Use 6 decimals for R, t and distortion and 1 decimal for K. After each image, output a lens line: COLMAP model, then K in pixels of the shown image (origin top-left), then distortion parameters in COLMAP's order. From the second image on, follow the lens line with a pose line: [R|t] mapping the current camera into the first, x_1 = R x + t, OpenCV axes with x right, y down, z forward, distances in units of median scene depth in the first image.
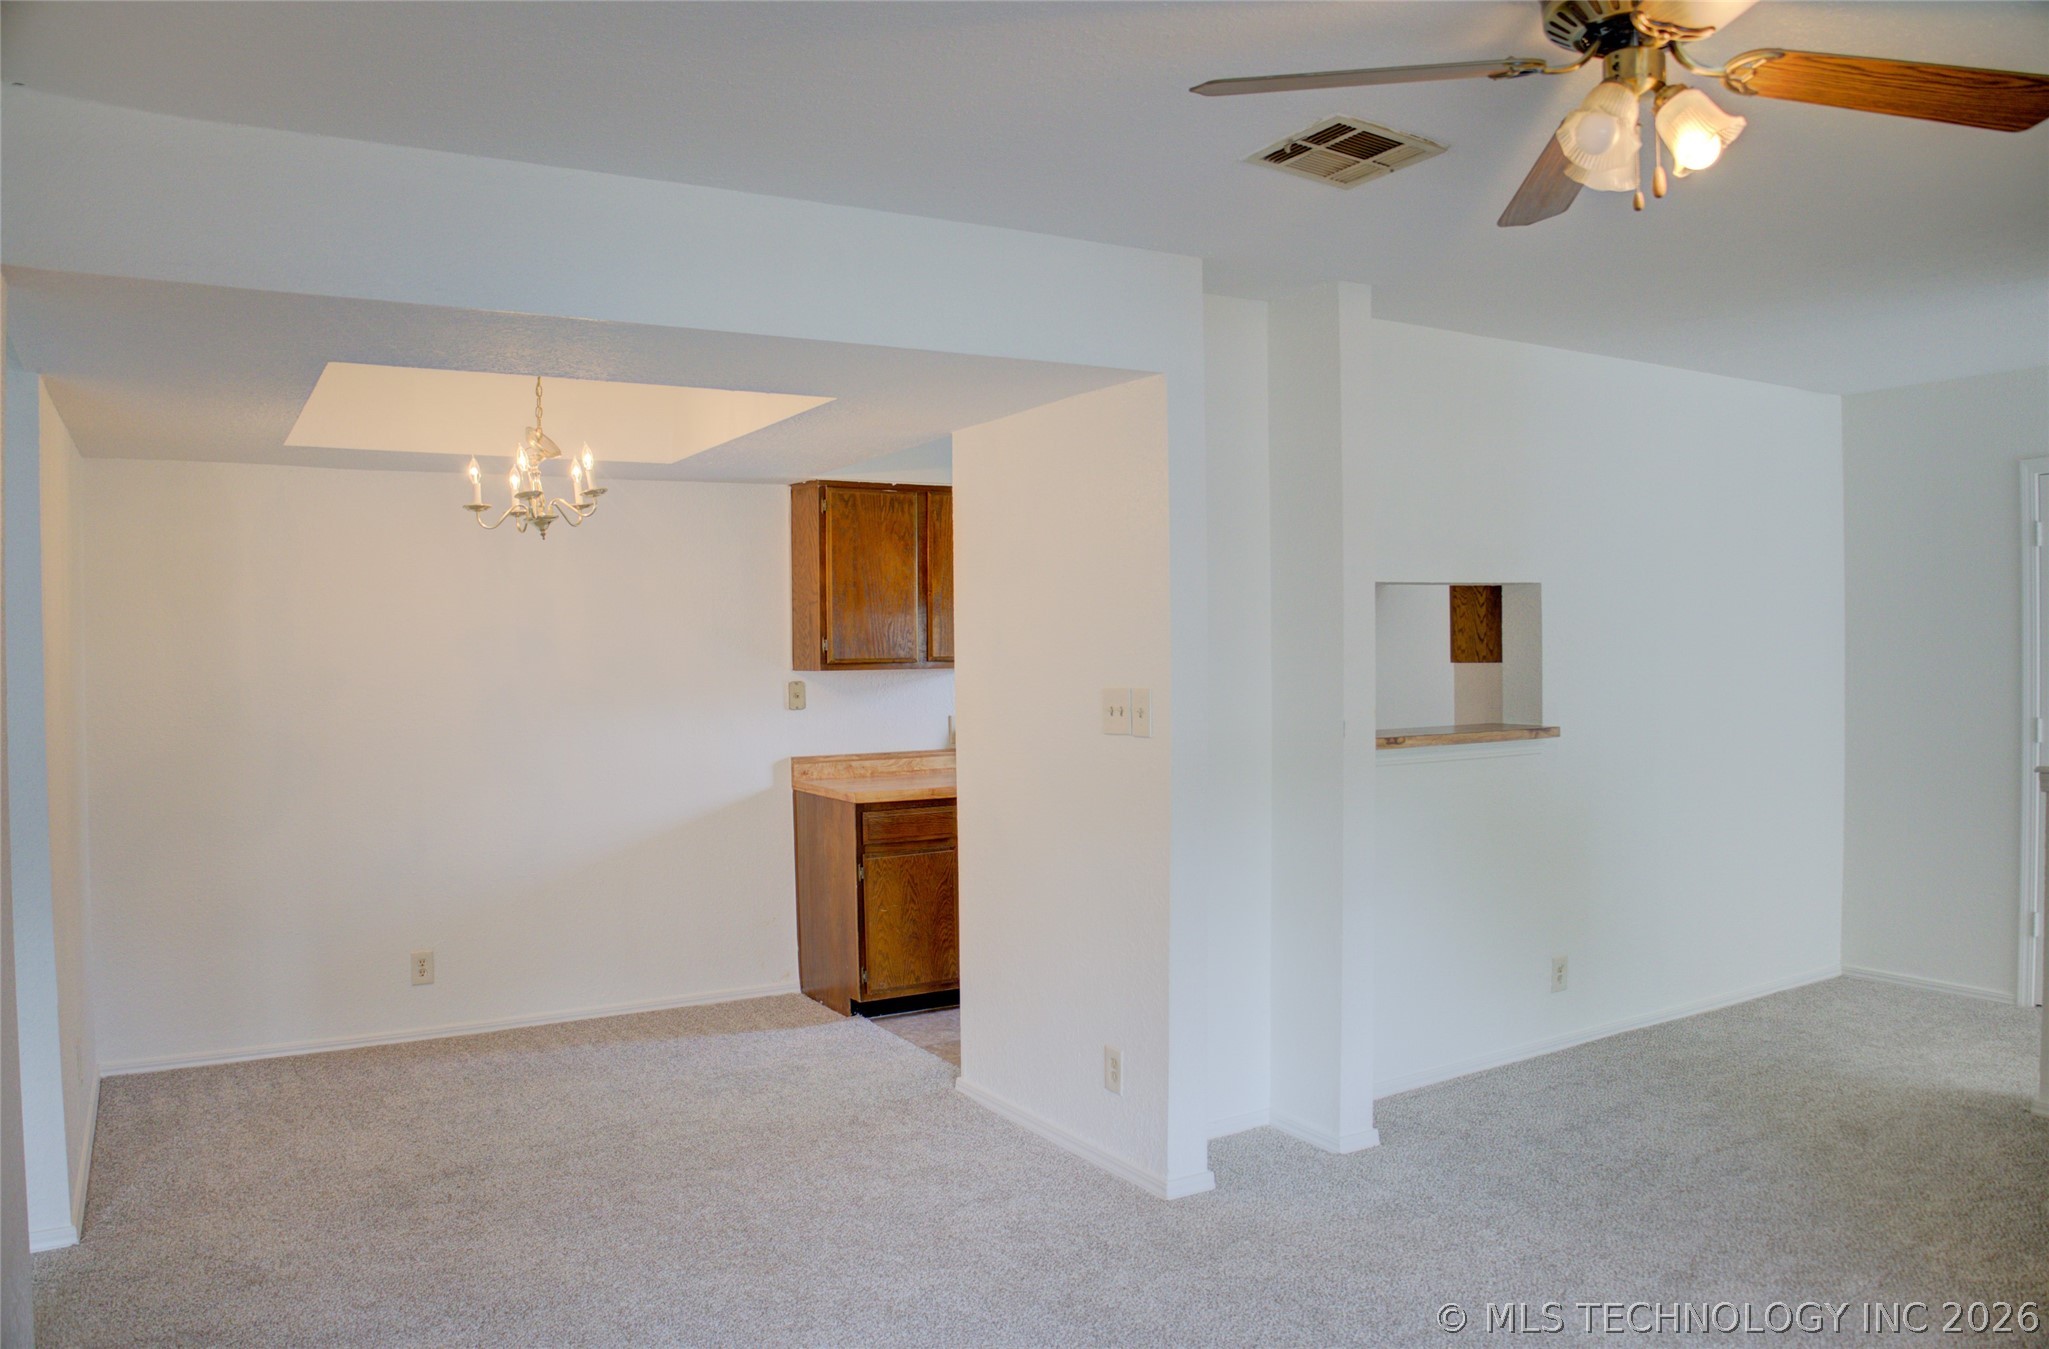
lens RADIAL K [[1465.4, 0, 1035.6], [0, 1465.4, 685.0], [0, 0, 1]] dist [-0.120388, 0.037265]
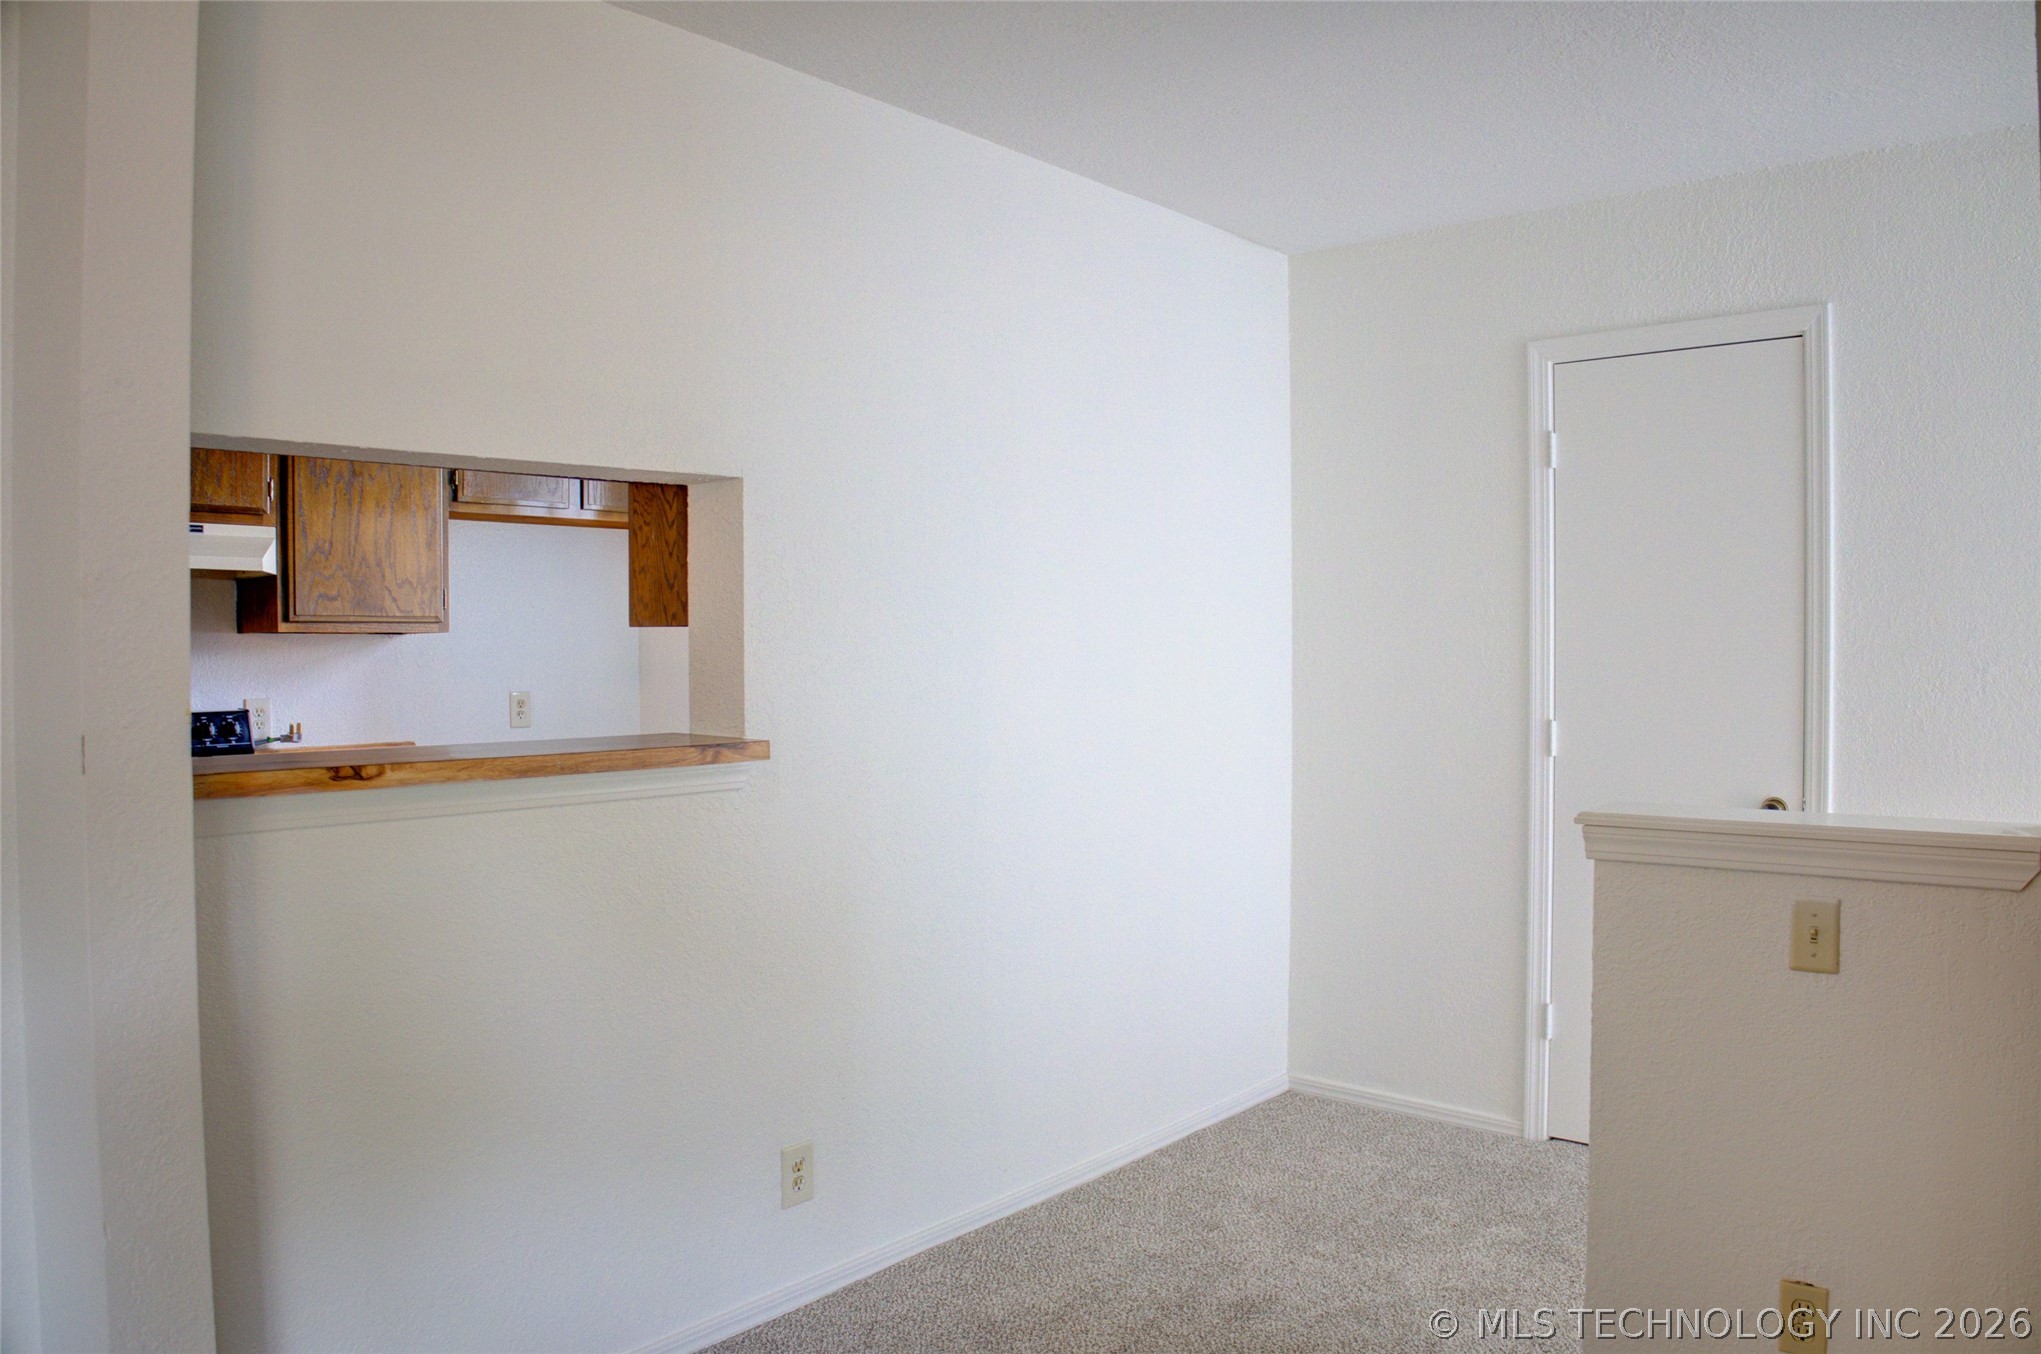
lens RADIAL K [[1459.7, 0, 1056.7], [0, 1459.7, 678.4], [0, 0, 1]] dist [-0.120388, 0.037265]
pose [[0.947240, 0.003653, 0.320504, 0.328132], [-0.002175, 0.999985, -0.004971, 0.009328], [-0.320517, 0.004012, 0.947234, 0.504579]]
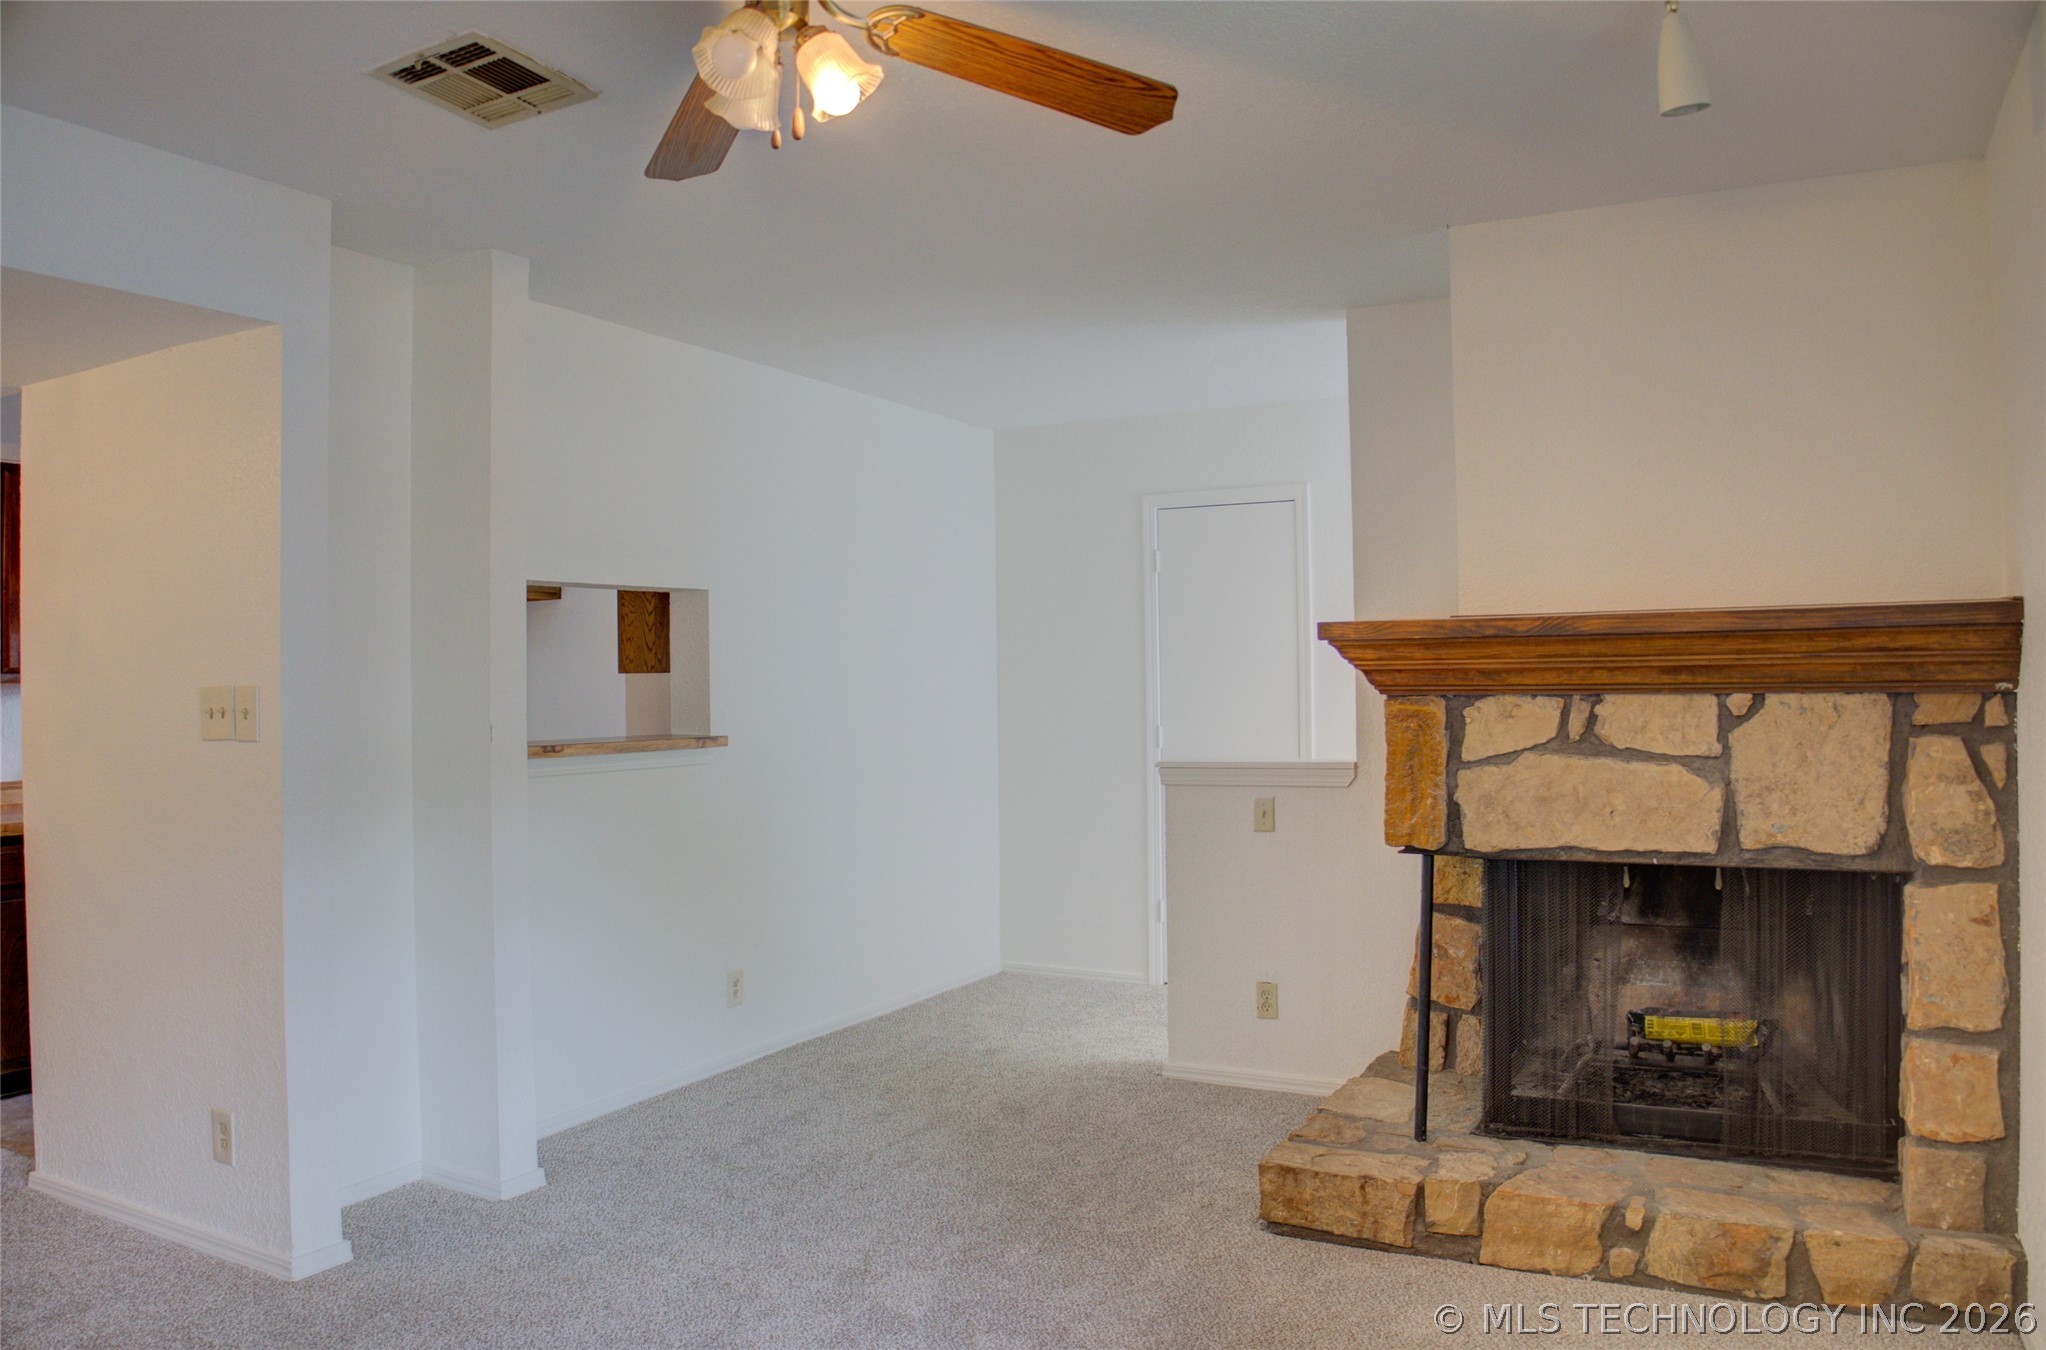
lens RADIAL K [[1463.3, 0, 1042.5], [0, 1463.3, 688.6], [0, 0, 1]] dist [-0.120388, 0.037265]
pose [[0.856670, 0.000905, 0.515864, 0.039839], [0.014008, 0.999589, -0.025017, 0.027893], [-0.515675, 0.028657, 0.856305, 0.044377]]
